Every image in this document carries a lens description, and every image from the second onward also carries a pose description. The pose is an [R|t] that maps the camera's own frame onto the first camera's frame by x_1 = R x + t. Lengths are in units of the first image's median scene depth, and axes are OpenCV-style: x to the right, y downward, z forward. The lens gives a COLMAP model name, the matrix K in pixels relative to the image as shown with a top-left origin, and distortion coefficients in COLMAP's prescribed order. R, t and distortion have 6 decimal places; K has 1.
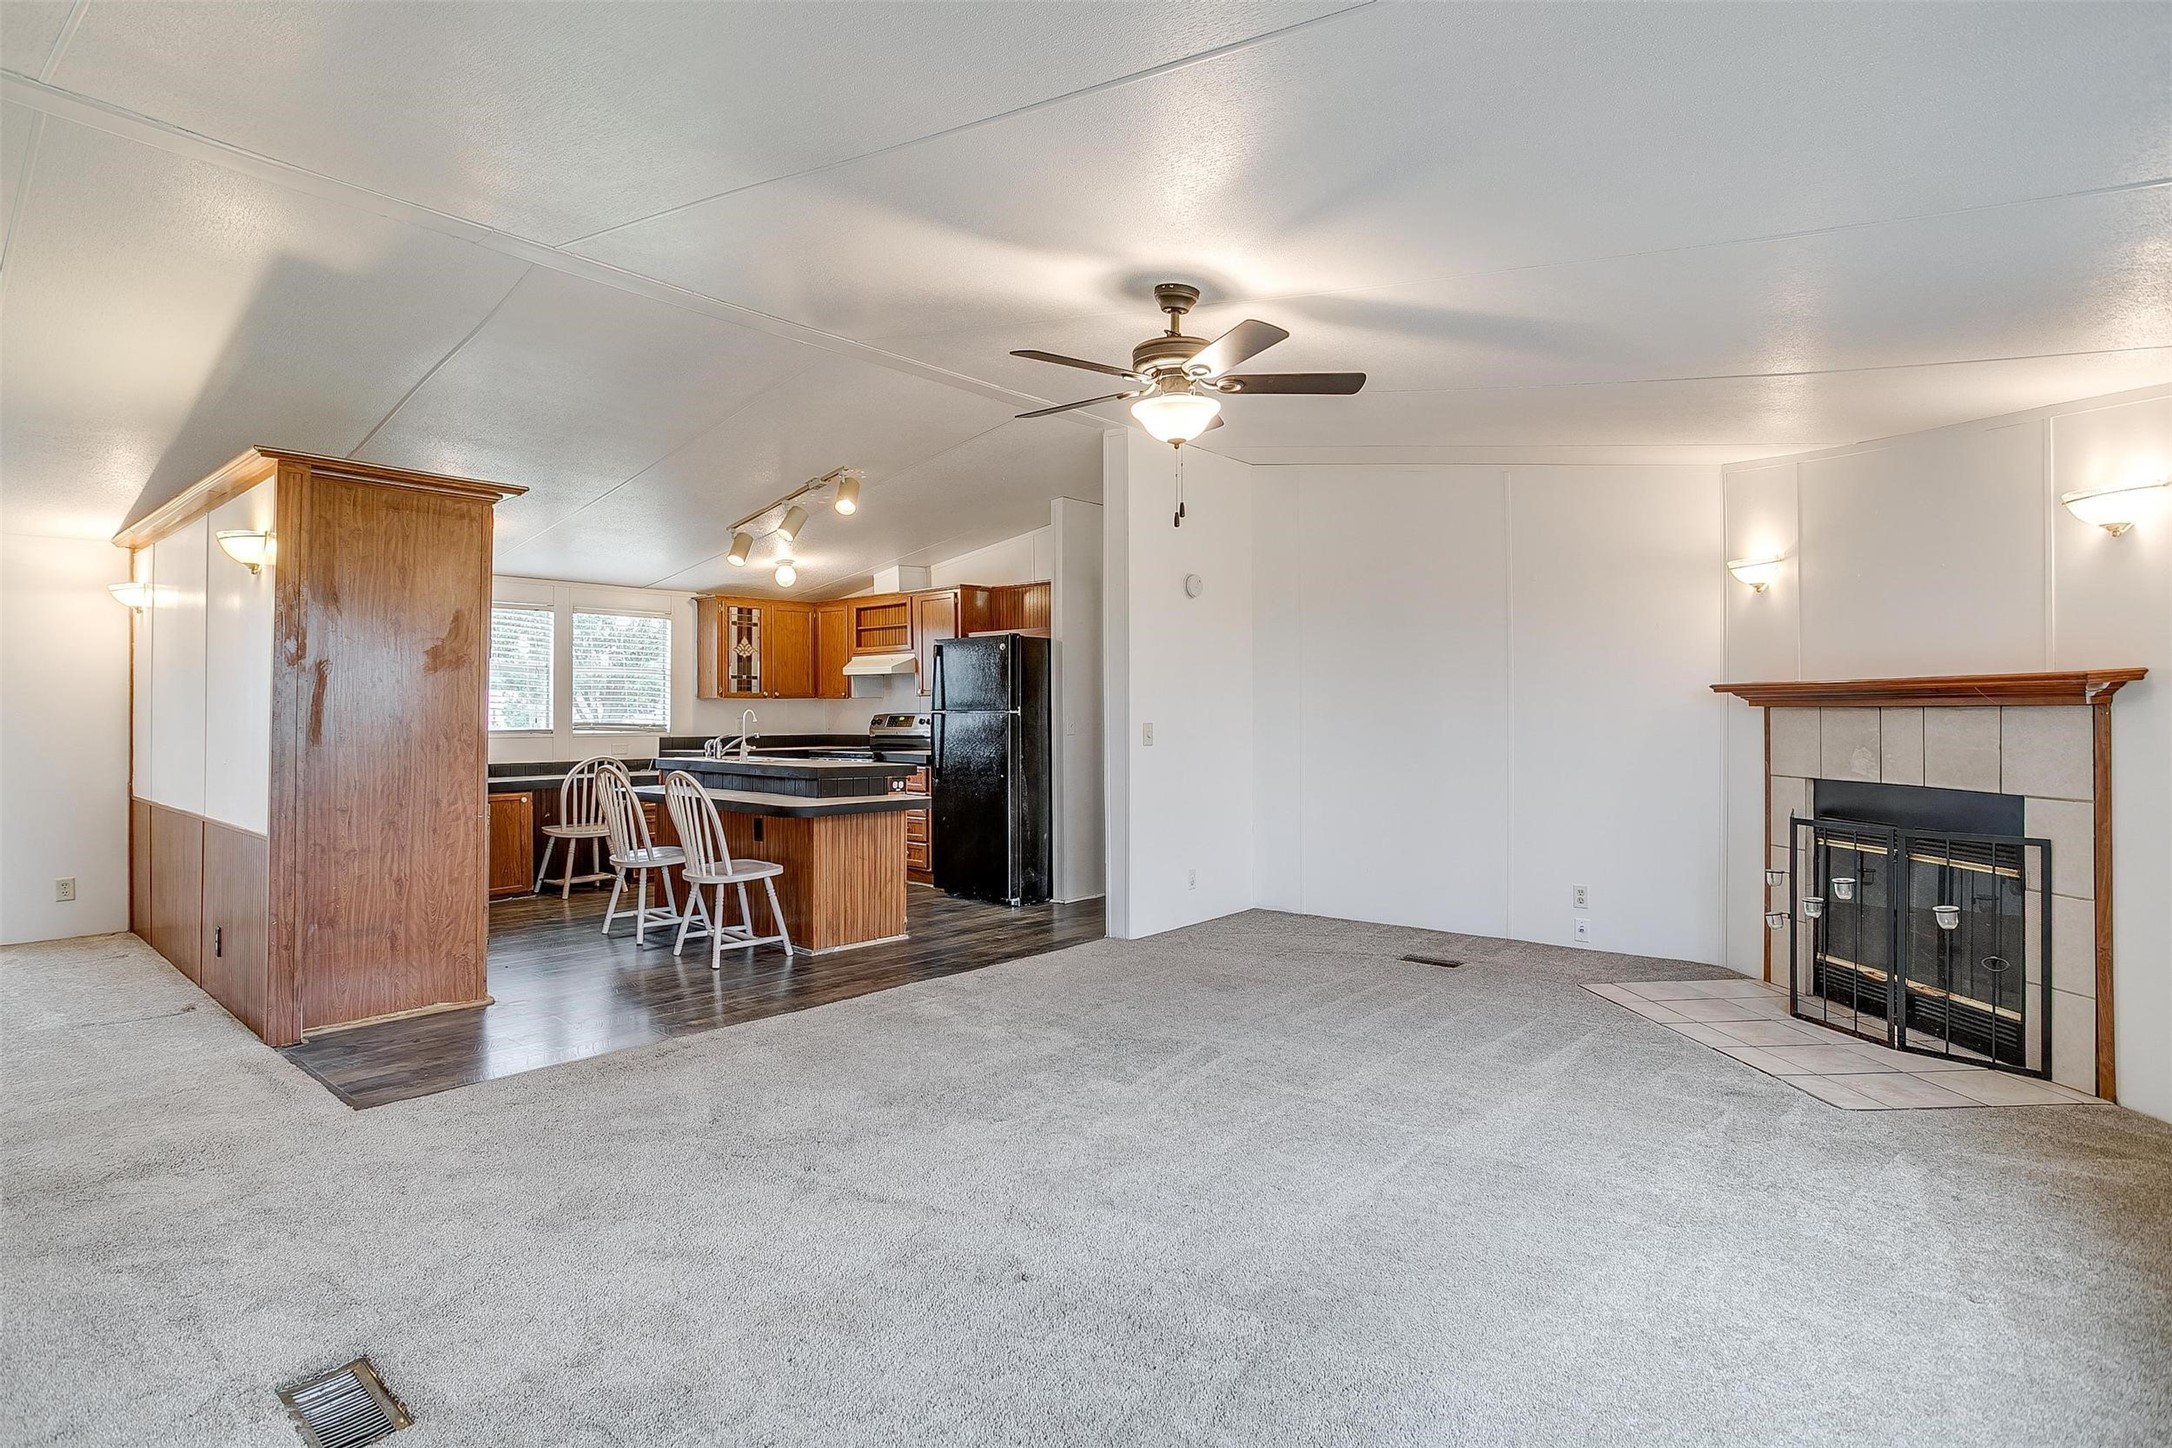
lens RADIAL K [[1098.5, 0, 1066.2], [0, 1098.5, 701.4], [0, 0, 1]] dist [-0.065442, 0.030689]
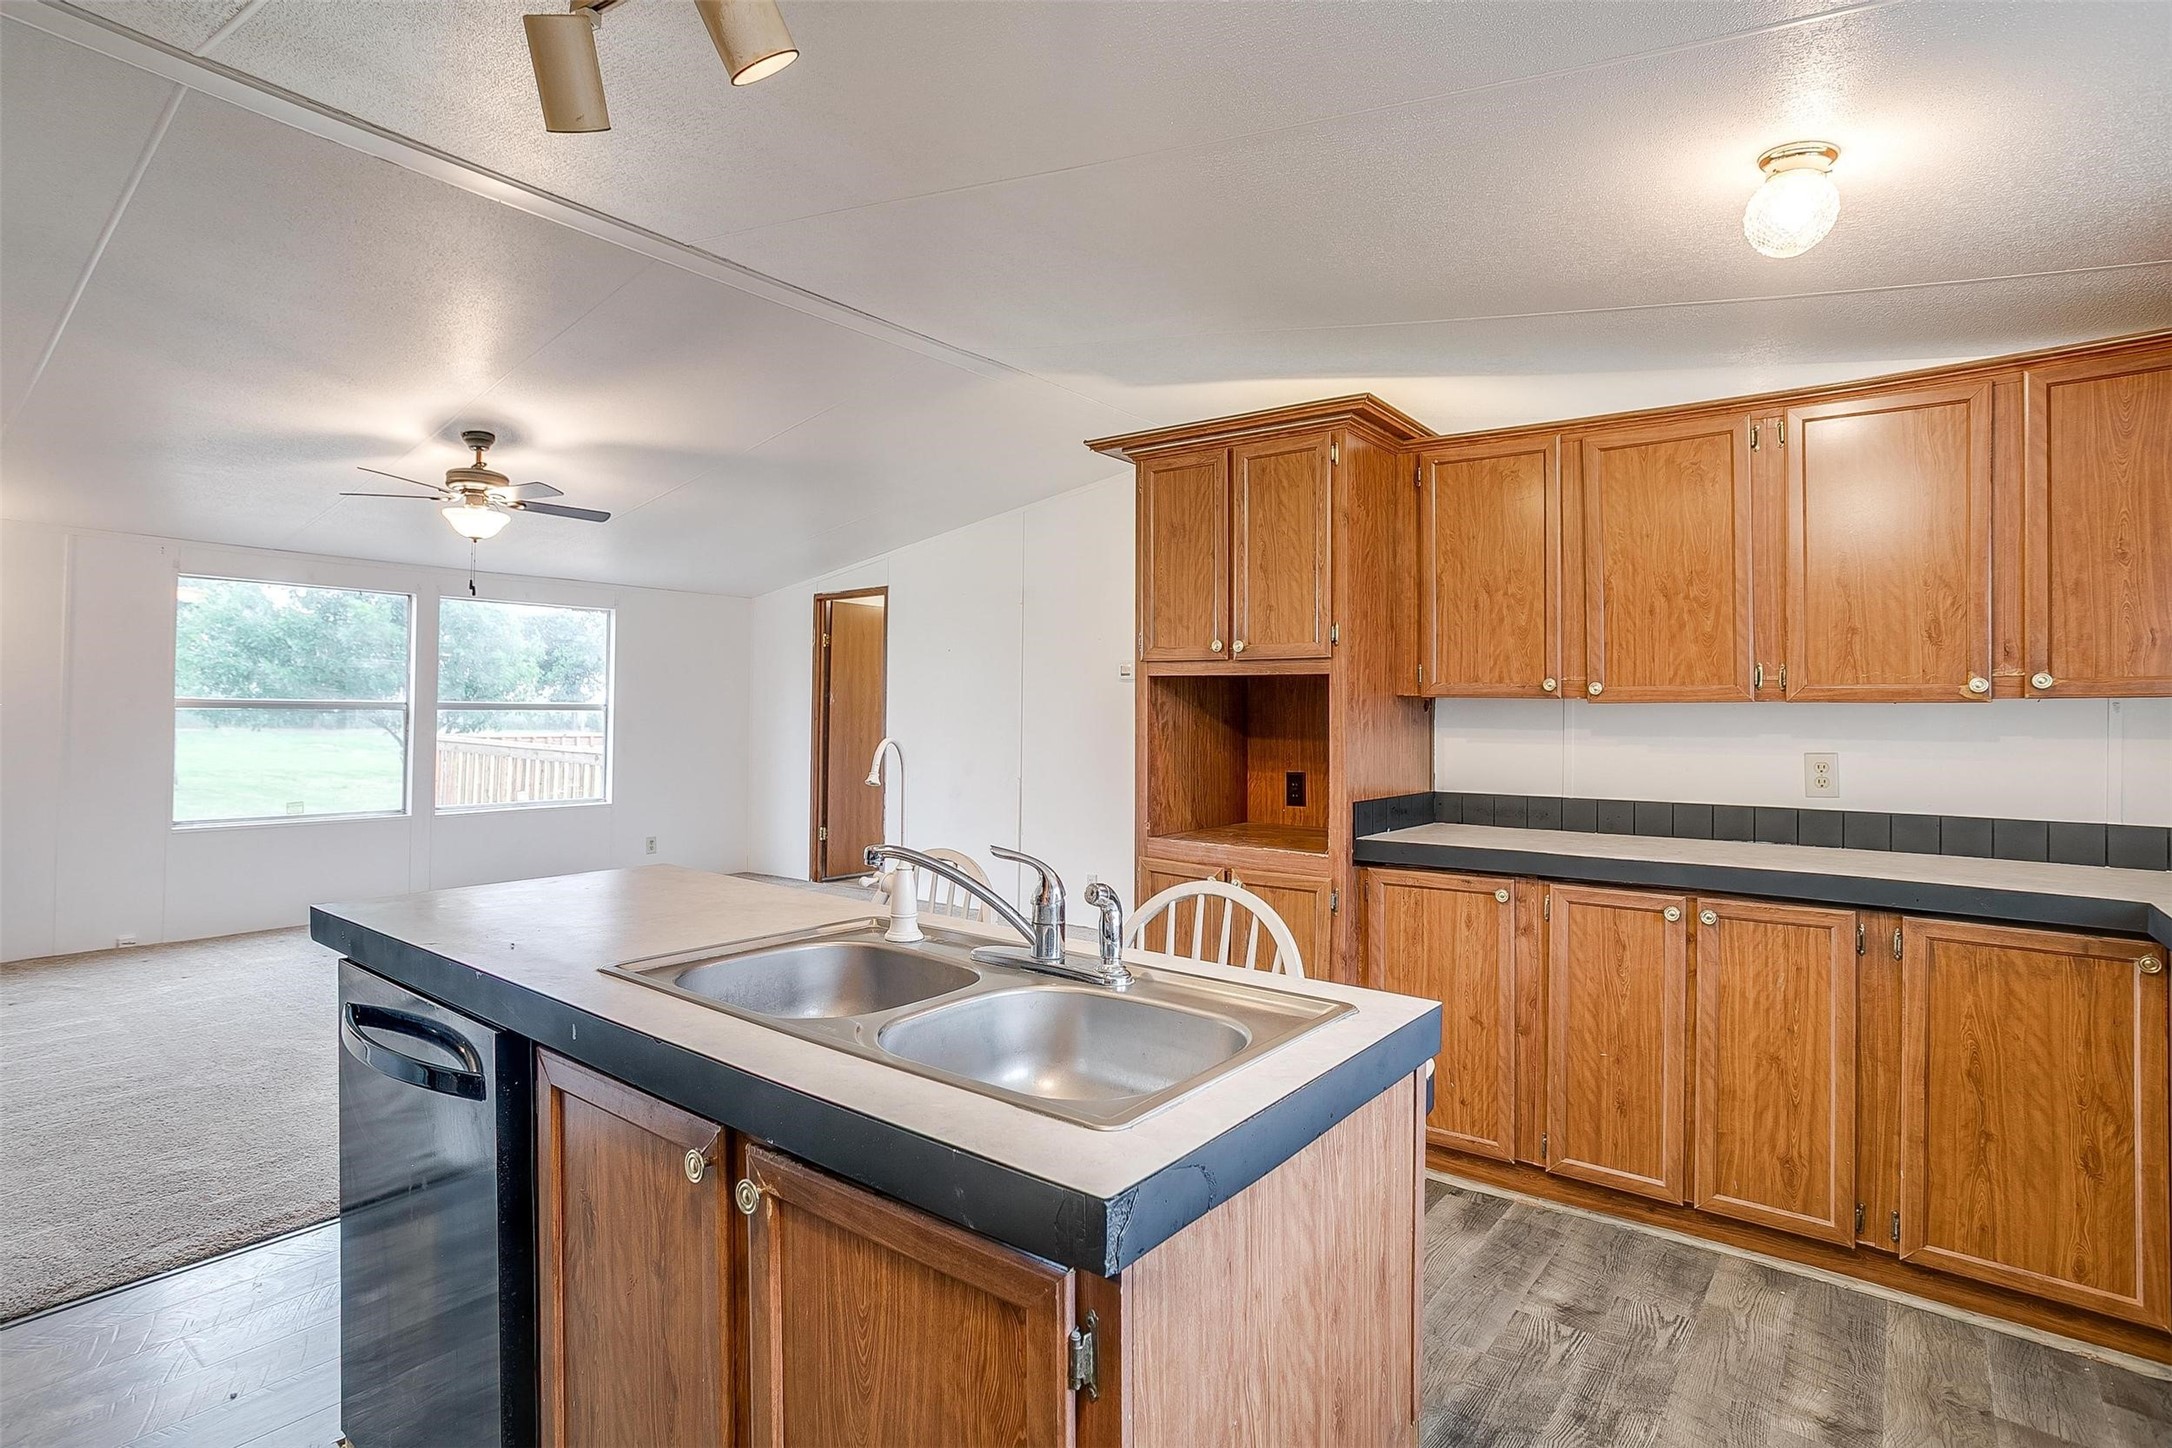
lens RADIAL K [[1088.6, 0, 1079.4], [0, 1088.6, 726.9], [0, 0, 1]] dist [-0.055261, 0.022813]
pose [[-0.998733, -0.012012, -0.048877, -0.460644], [-0.011930, 0.999927, -0.001970, 0.007840], [0.048897, -0.001384, -0.998803, 1.771752]]
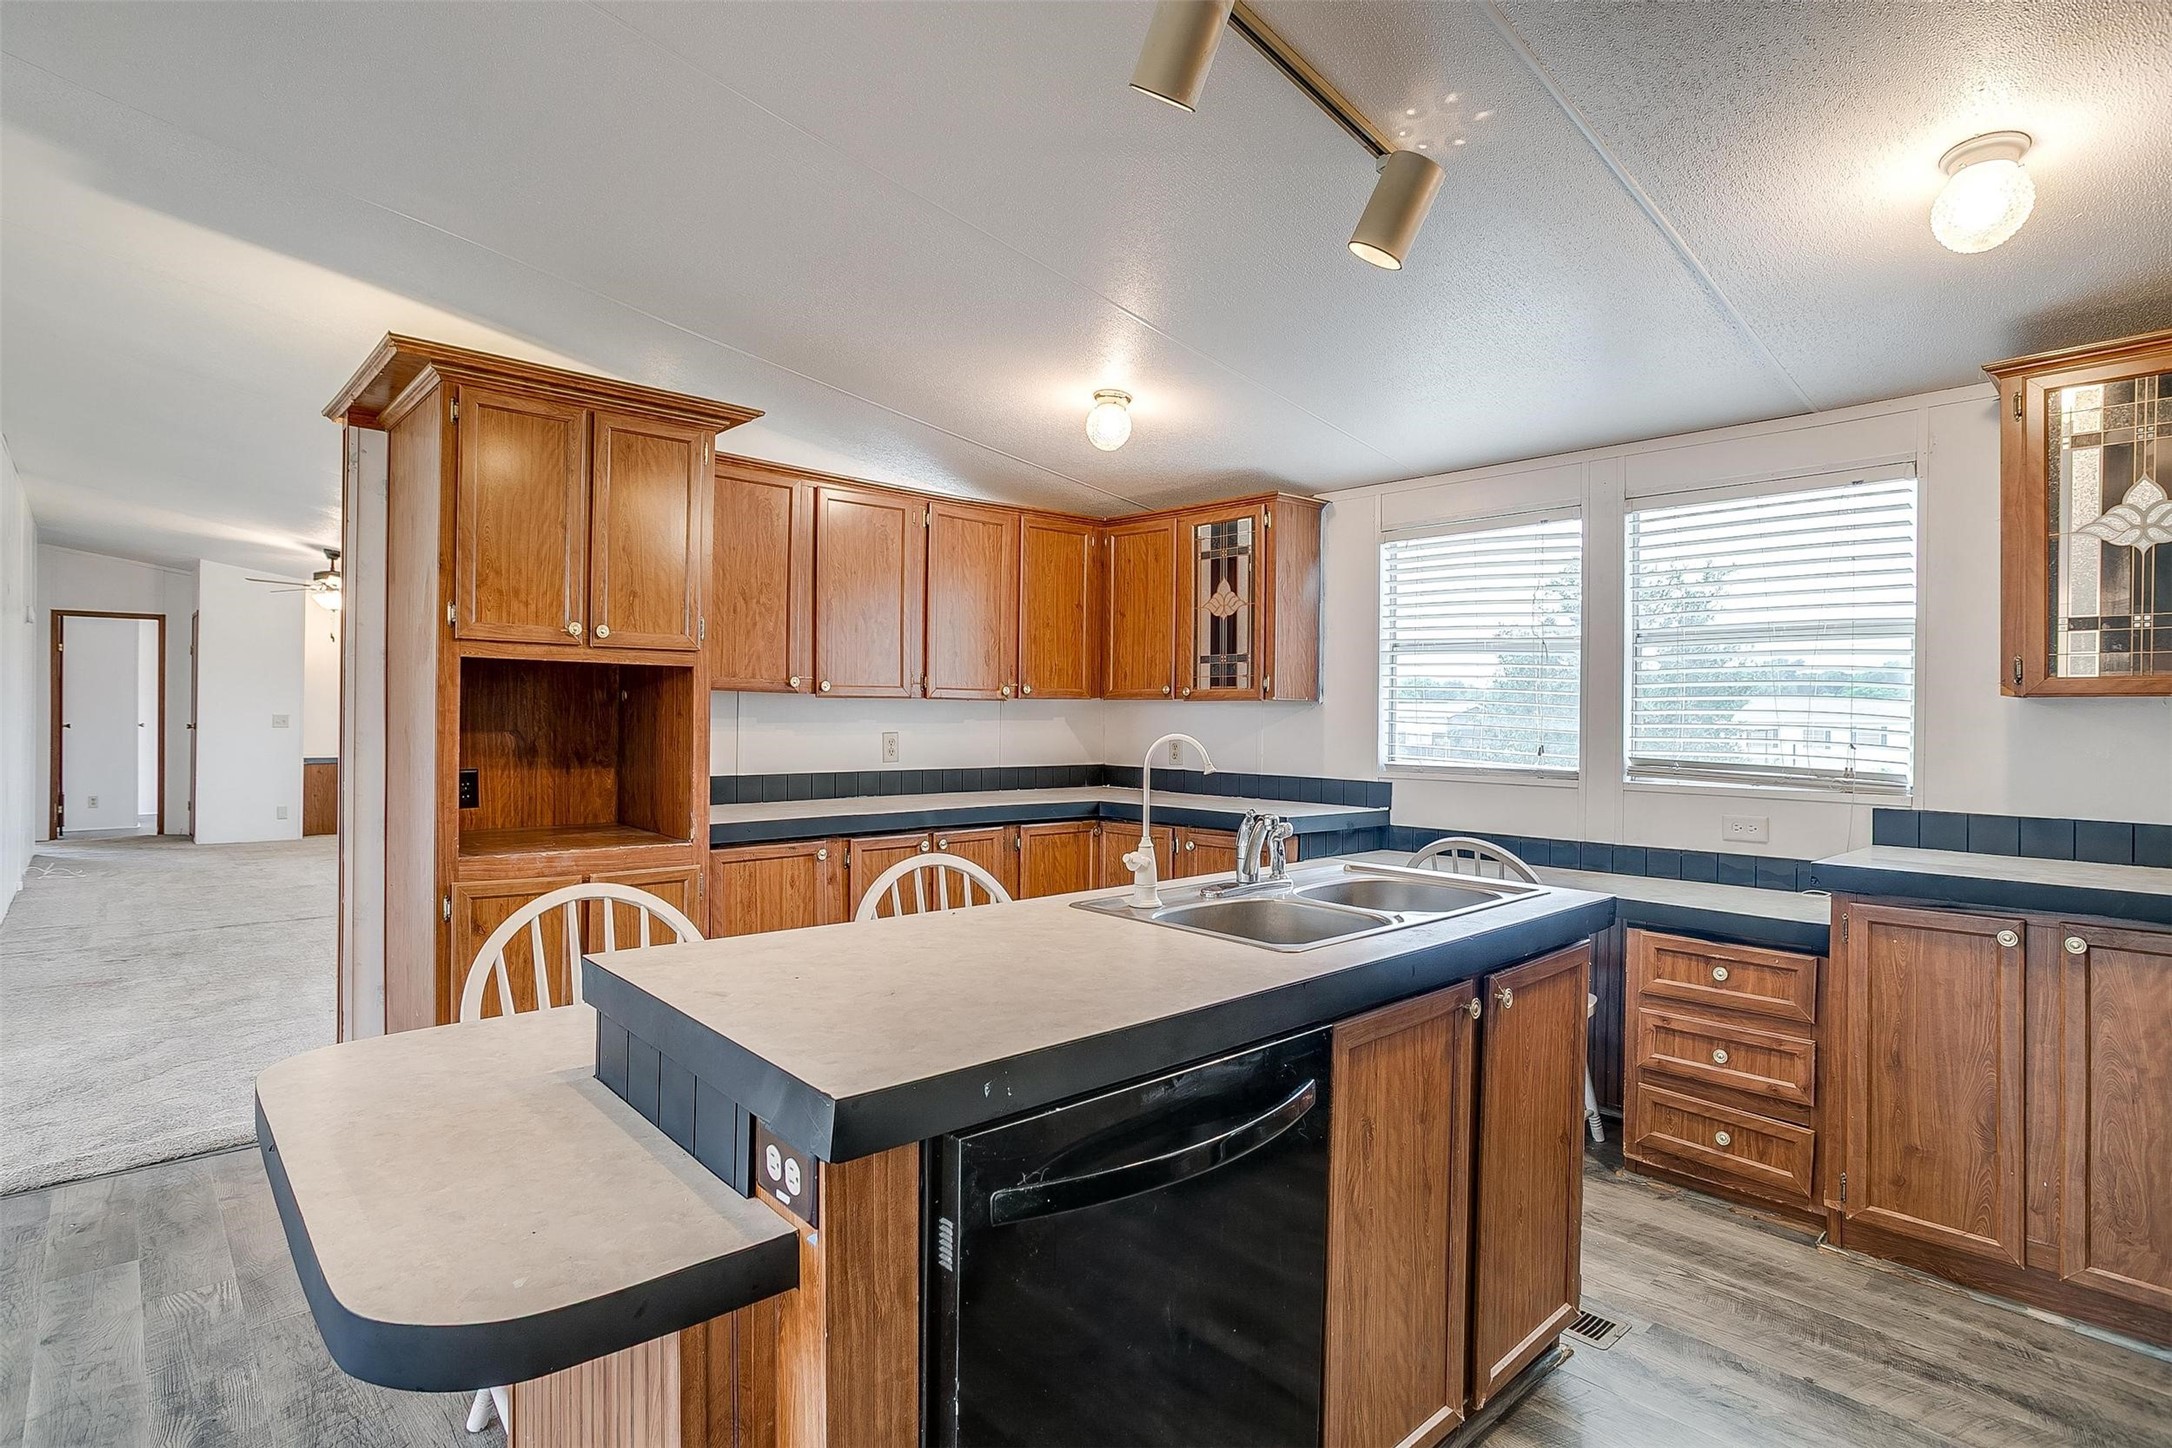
lens RADIAL K [[1088.6, 0, 1079.4], [0, 1088.6, 726.9], [0, 0, 1]] dist [-0.055261, 0.022813]
pose [[-0.112581, 0.007631, -0.993613, 0.014974], [0.001540, 0.999971, 0.007506, 0.005326], [0.993641, -0.000685, -0.112590, 1.423183]]
